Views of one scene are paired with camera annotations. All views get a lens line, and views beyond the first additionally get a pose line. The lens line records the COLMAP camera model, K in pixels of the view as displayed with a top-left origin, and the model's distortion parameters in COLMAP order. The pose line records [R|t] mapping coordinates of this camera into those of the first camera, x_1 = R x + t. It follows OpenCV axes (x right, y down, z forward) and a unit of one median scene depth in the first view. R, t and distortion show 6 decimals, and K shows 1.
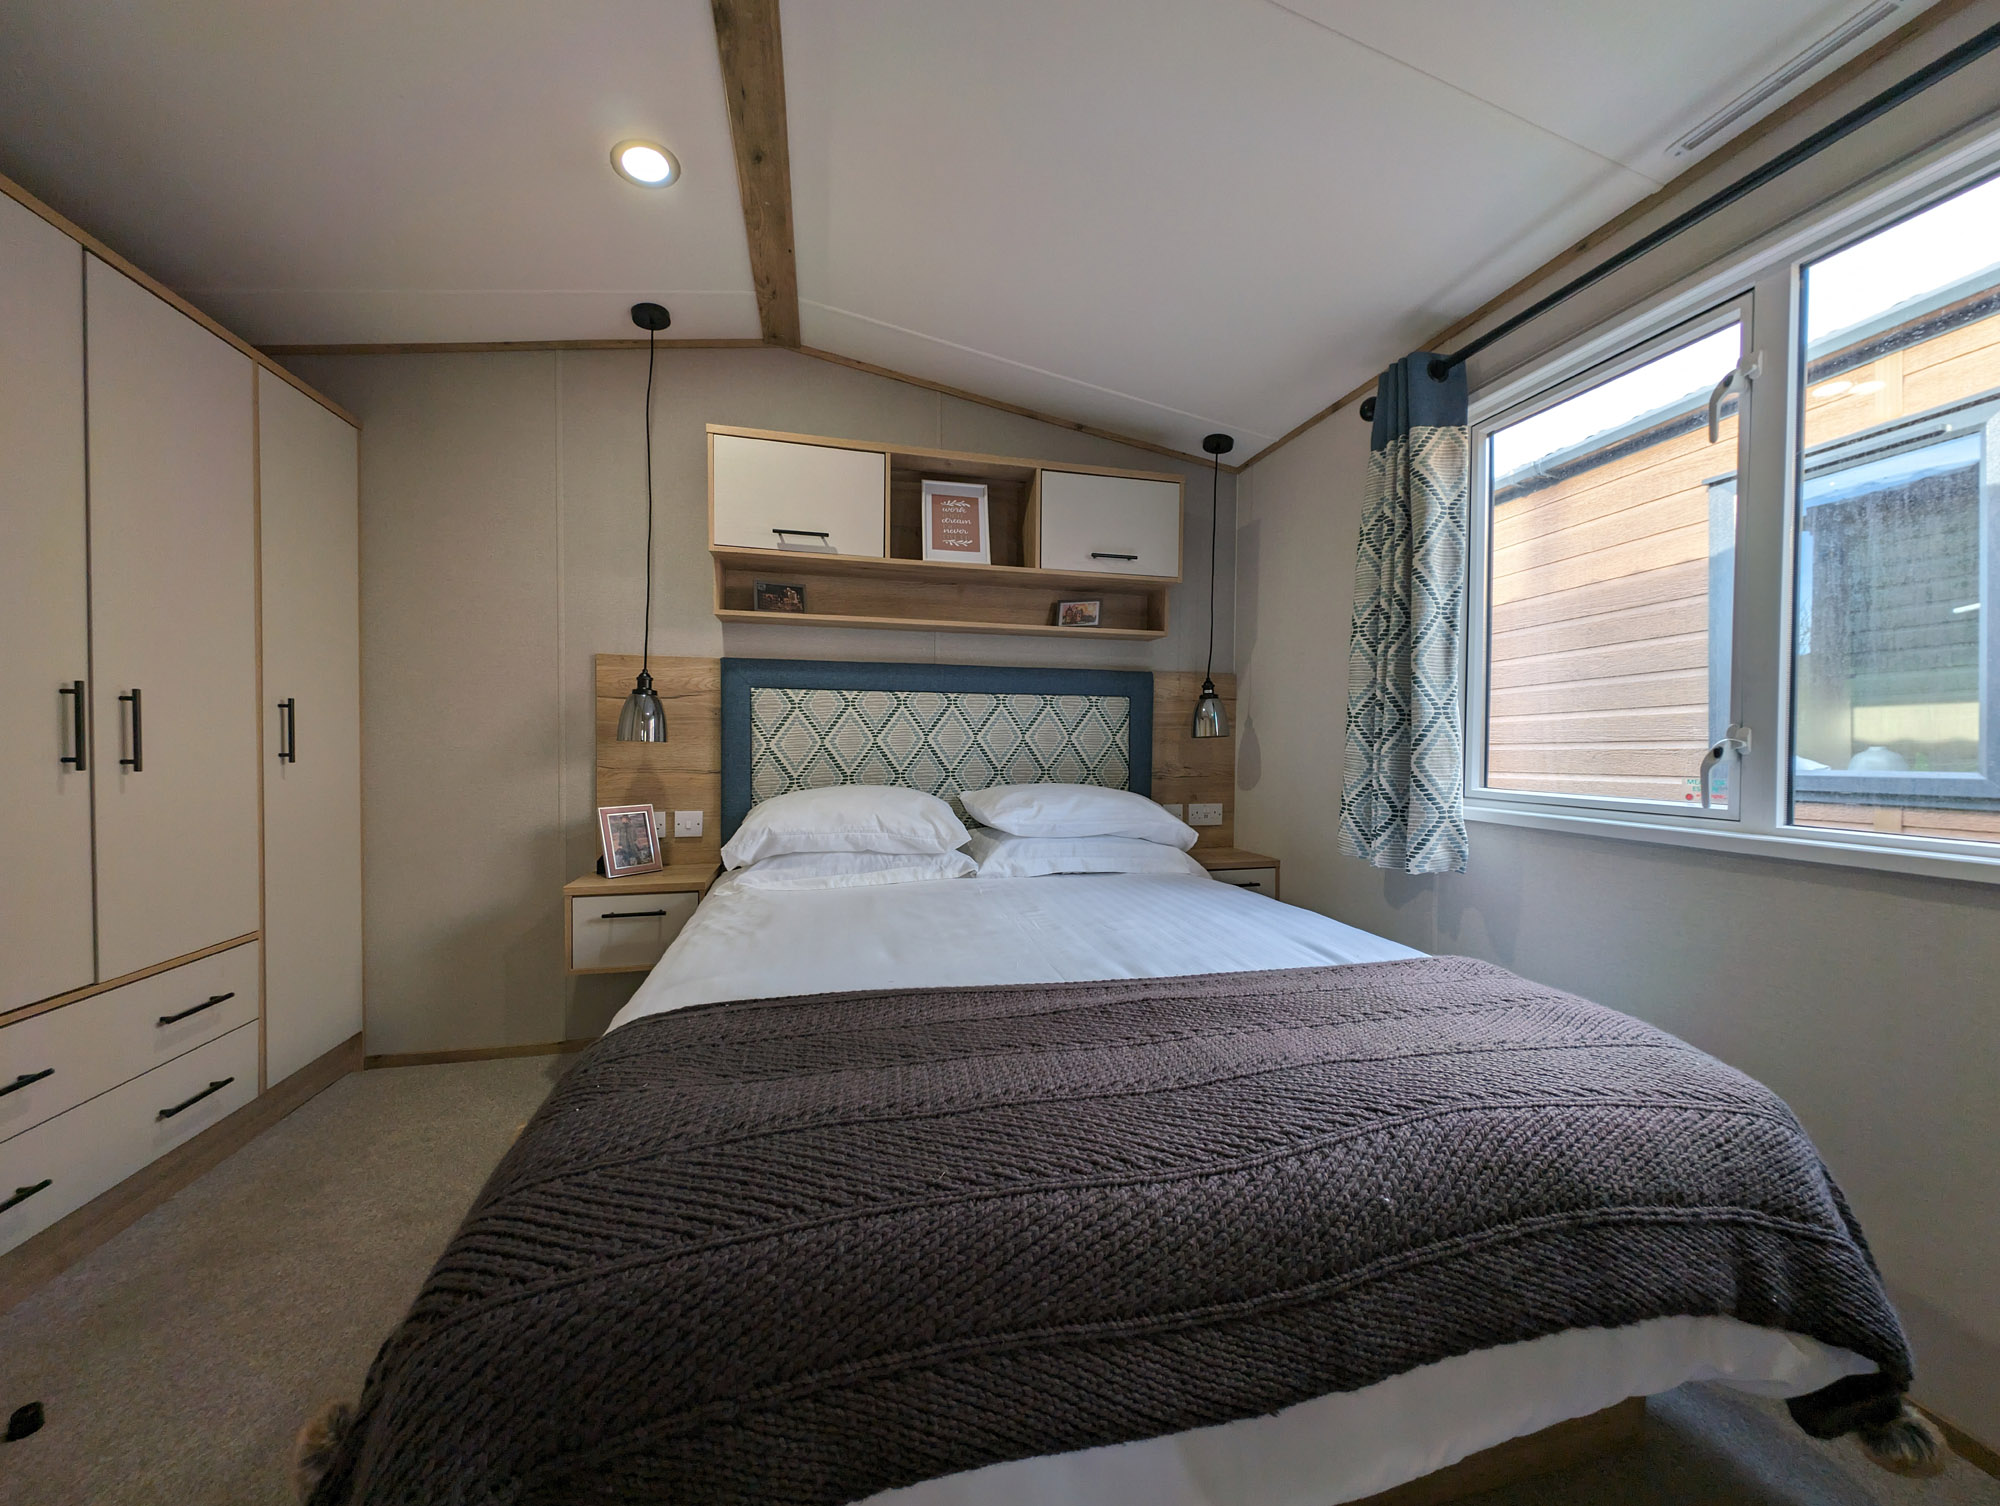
lens RADIAL K [[702.3, 0, 999.8], [0, 702.3, 750.6], [0, 0, 1]] dist [-0.002568, -0.000127]
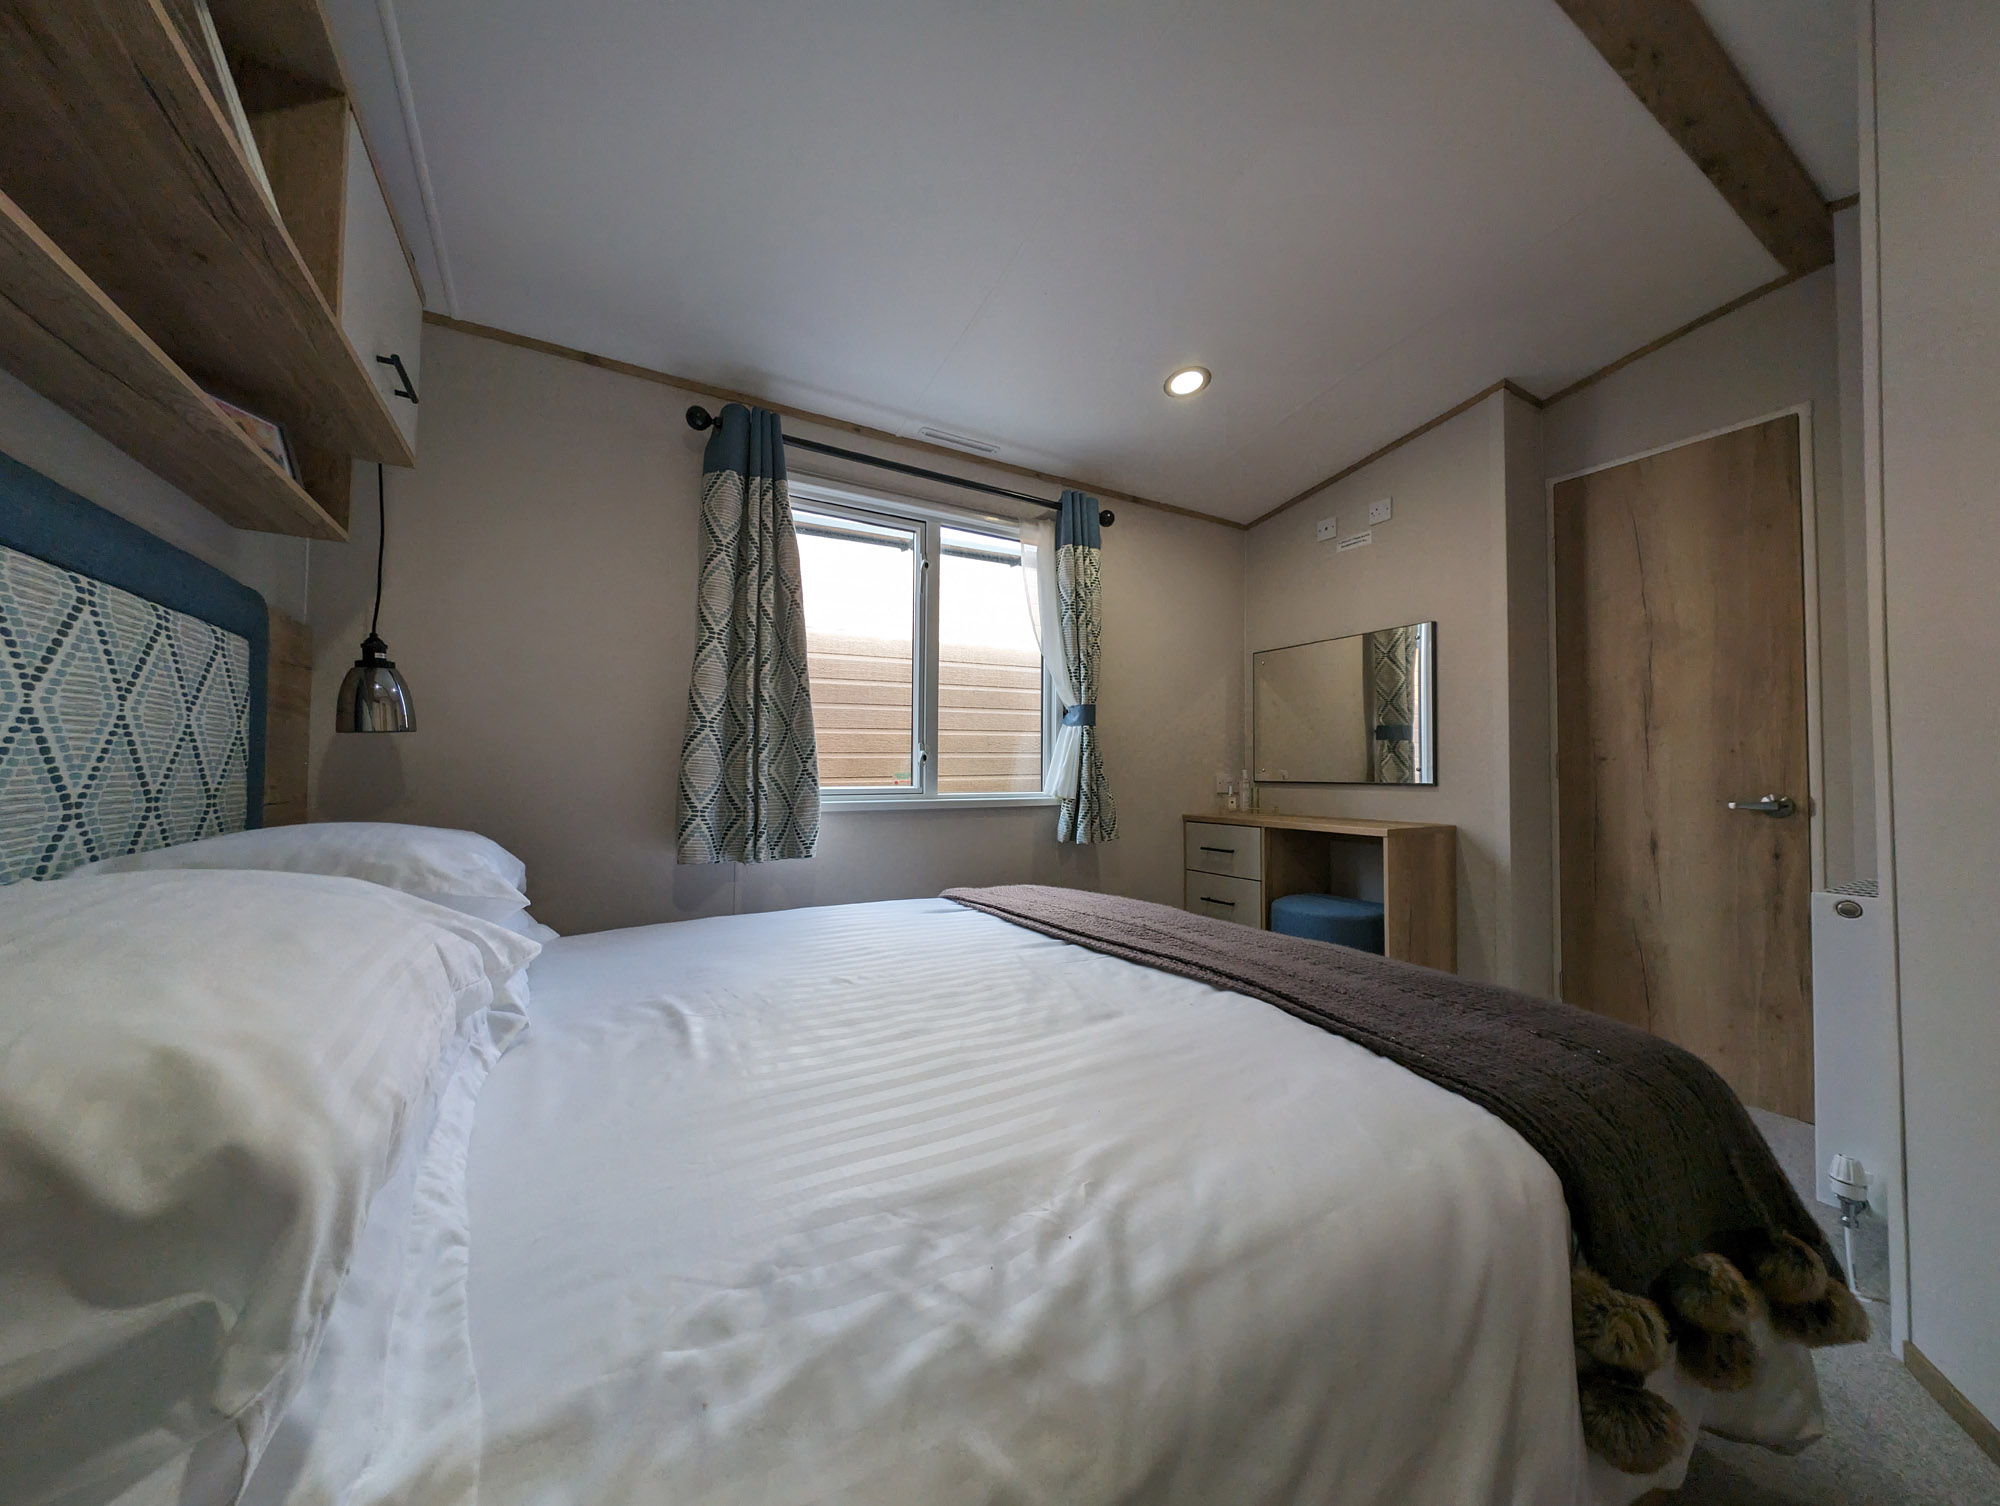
lens RADIAL K [[702.3, 0, 994.7], [0, 702.3, 758.0], [0, 0, 1]] dist [-0.002568, -0.000127]
pose [[-0.274176, 0.021839, 0.961432, -0.549644], [0.012783, 0.999737, -0.019063, 0.028159], [-0.961595, 0.007063, -0.274383, 0.868680]]
